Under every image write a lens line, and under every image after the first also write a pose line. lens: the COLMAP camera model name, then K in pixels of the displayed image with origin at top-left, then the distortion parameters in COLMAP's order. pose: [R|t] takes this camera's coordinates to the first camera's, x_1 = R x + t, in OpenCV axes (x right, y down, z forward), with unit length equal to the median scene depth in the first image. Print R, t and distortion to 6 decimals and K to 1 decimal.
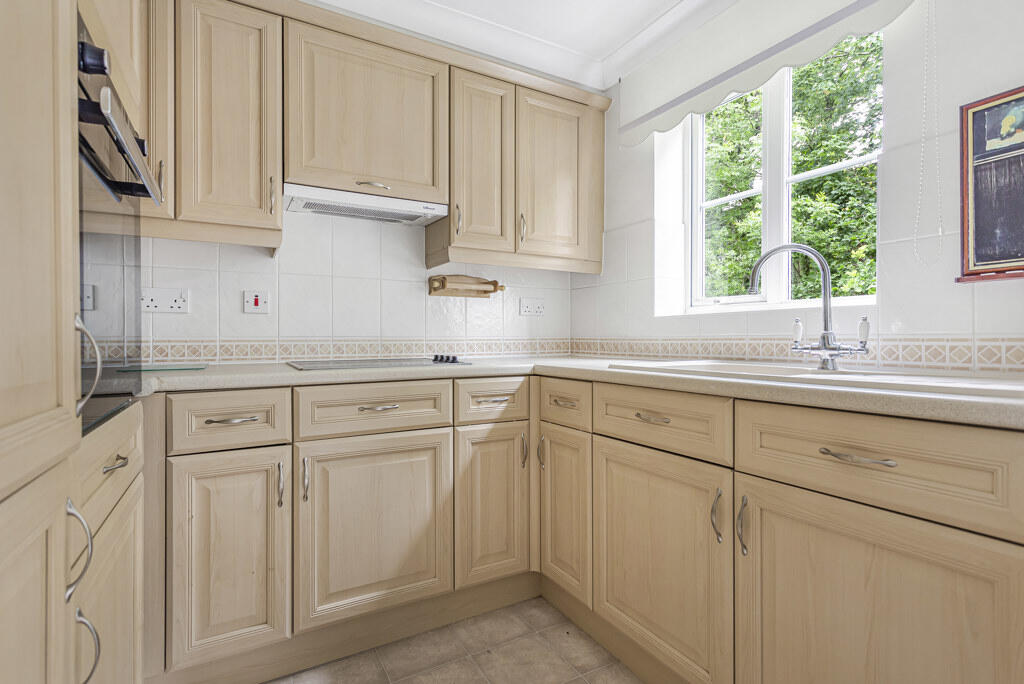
lens RADIAL K [[498.1, 0, 512.0], [0, 498.1, 342.0], [0, 0, 1]] dist [0.013464, 0.000495]
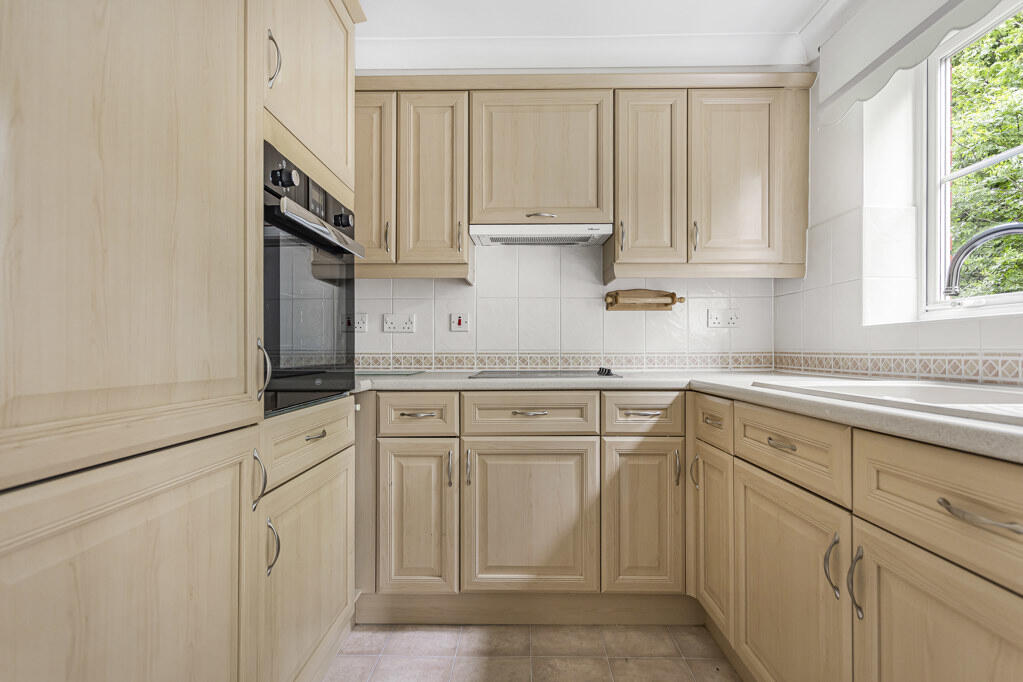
lens RADIAL K [[494.7, 0, 512.0], [0, 494.7, 352.0], [0, 0, 1]] dist [0.014584, 0.000145]
pose [[0.864636, 0.002713, -0.502391, 0.236998], [-0.005020, 0.999982, -0.003238, -0.003046], [0.502374, 0.005322, 0.864634, 0.003614]]
